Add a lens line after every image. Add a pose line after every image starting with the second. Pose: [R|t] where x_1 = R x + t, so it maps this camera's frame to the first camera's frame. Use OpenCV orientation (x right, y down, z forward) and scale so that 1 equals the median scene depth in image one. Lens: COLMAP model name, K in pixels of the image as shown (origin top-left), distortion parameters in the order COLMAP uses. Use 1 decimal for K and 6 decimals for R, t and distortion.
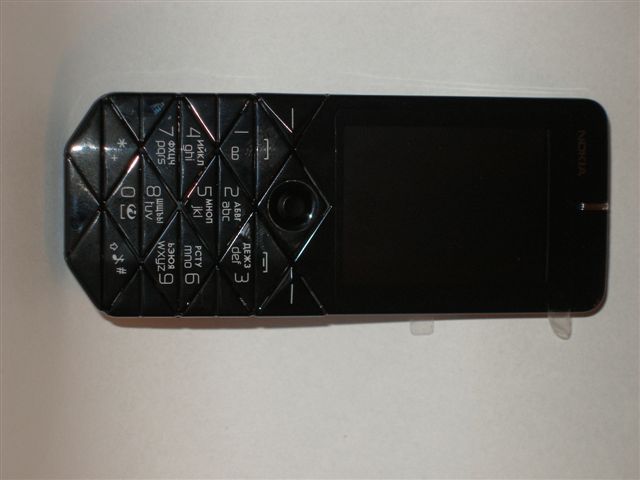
lens RADIAL K [[1717.5, 0, 319.3], [0, 1717.5, 240.1], [0, 0, 1]] dist [0.409270, 0.000000]
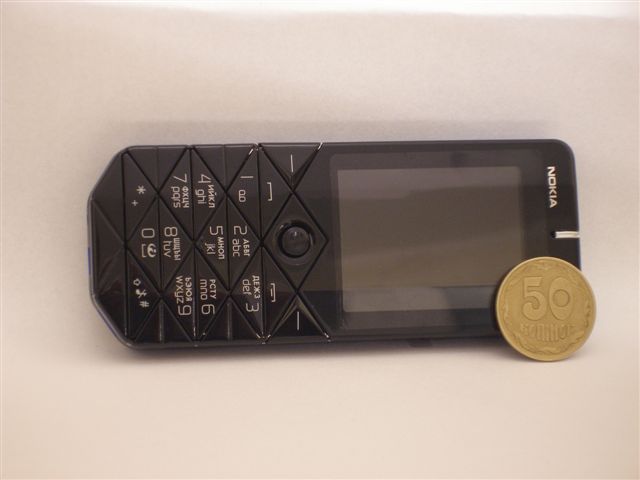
lens RADIAL K [[2169.4, 0, 320.2], [0, 2169.4, 239.7], [0, 0, 1]] dist [1.045279, 0.000000]
pose [[0.998527, -0.027442, -0.046809, 0.066465], [0.026385, 0.999386, -0.023053, 0.012059], [0.047413, 0.021784, 0.998638, -0.407298]]
